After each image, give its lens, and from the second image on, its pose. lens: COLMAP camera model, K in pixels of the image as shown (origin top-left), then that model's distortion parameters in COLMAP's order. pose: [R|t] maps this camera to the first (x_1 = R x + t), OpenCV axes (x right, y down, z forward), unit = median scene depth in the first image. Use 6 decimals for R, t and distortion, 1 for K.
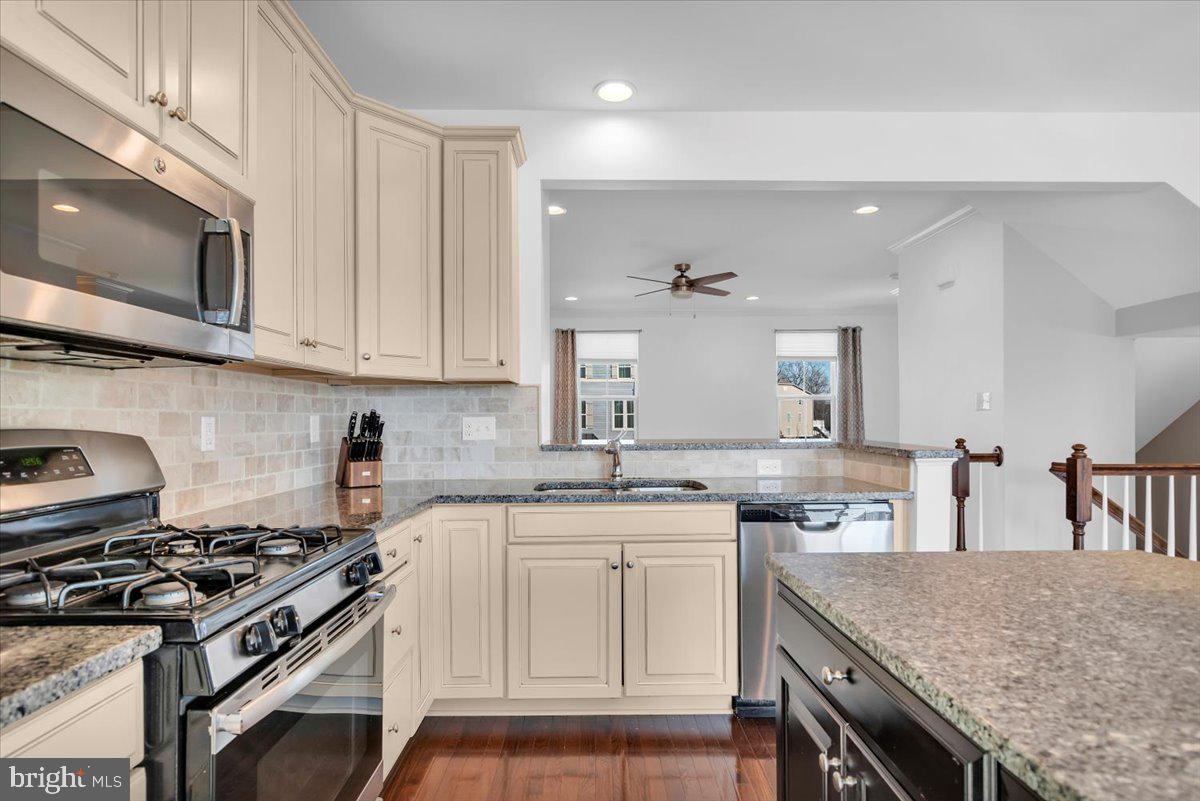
lens RADIAL K [[638.4, 0, 602.5], [0, 638.4, 410.1], [0, 0, 1]] dist [-0.006303, -0.001337]
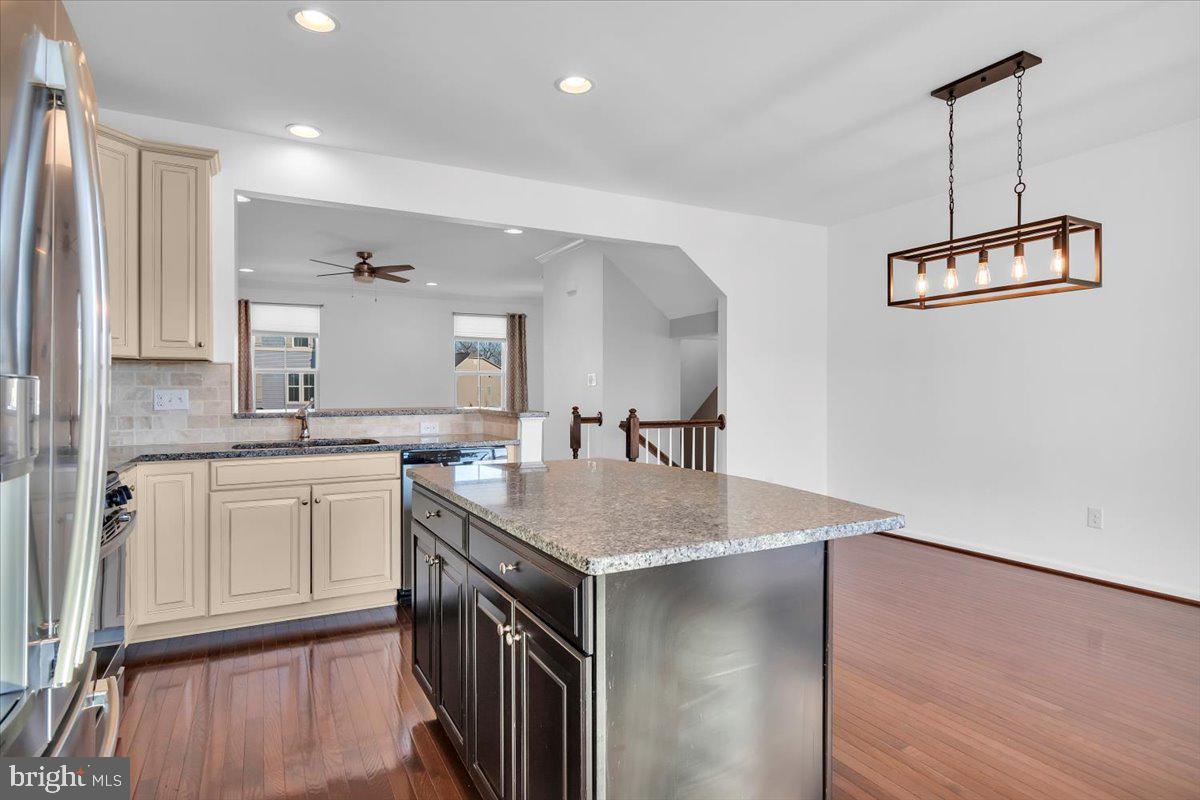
lens RADIAL K [[638.4, 0, 608.8], [0, 638.4, 392.4], [0, 0, 1]] dist [-0.006303, -0.001337]
pose [[0.884148, 0.002213, 0.467203, -0.033417], [-0.008978, 0.999885, 0.012253, -0.005352], [-0.467122, -0.015028, 0.884065, -0.372435]]
